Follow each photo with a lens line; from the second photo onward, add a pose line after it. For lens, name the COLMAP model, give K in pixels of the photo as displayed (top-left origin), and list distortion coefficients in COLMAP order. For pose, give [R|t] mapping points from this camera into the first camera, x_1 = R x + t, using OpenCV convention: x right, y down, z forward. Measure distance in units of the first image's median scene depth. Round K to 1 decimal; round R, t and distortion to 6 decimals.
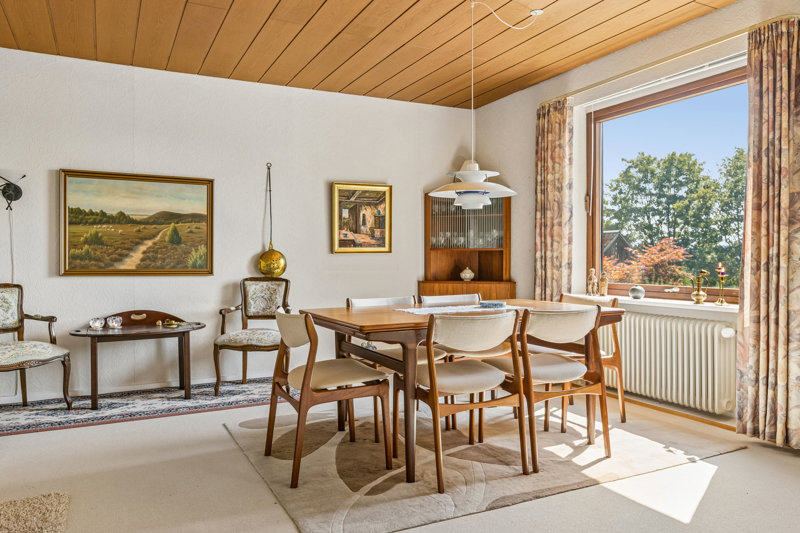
lens RADIAL K [[566.7, 0, 398.0], [0, 566.7, 266.8], [0, 0, 1]] dist [-0.002270, 0.007029]
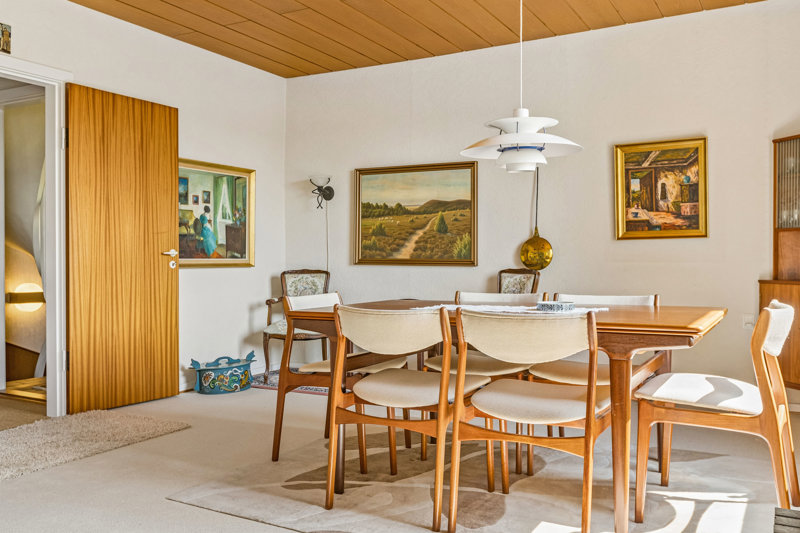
lens RADIAL K [[709.6, 0, 397.7], [0, 709.6, 266.1], [0, 0, 1]] dist [-0.001707, 0.005947]
pose [[0.563255, 0.010286, -0.826219, 0.571223], [-0.008368, 0.999942, 0.006745, 0.008782], [0.826241, 0.003115, 0.563309, 0.258881]]
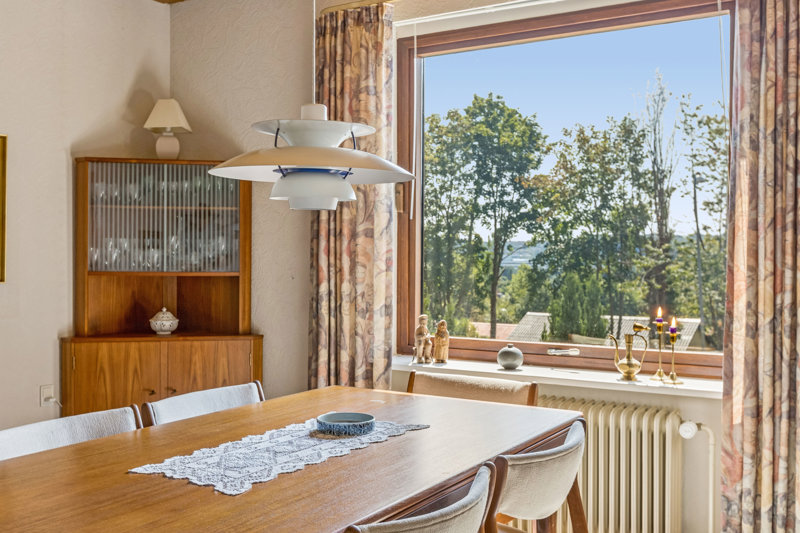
lens RADIAL K [[811.0, 0, 400.0], [0, 811.0, 261.0], [0, 0, 1]] dist [-0.008756, 0.000000]
pose [[0.852953, 0.001780, 0.521985, -0.095284], [0.002947, 0.999962, -0.008225, -0.042489], [-0.521979, 0.008553, 0.852915, 0.321447]]
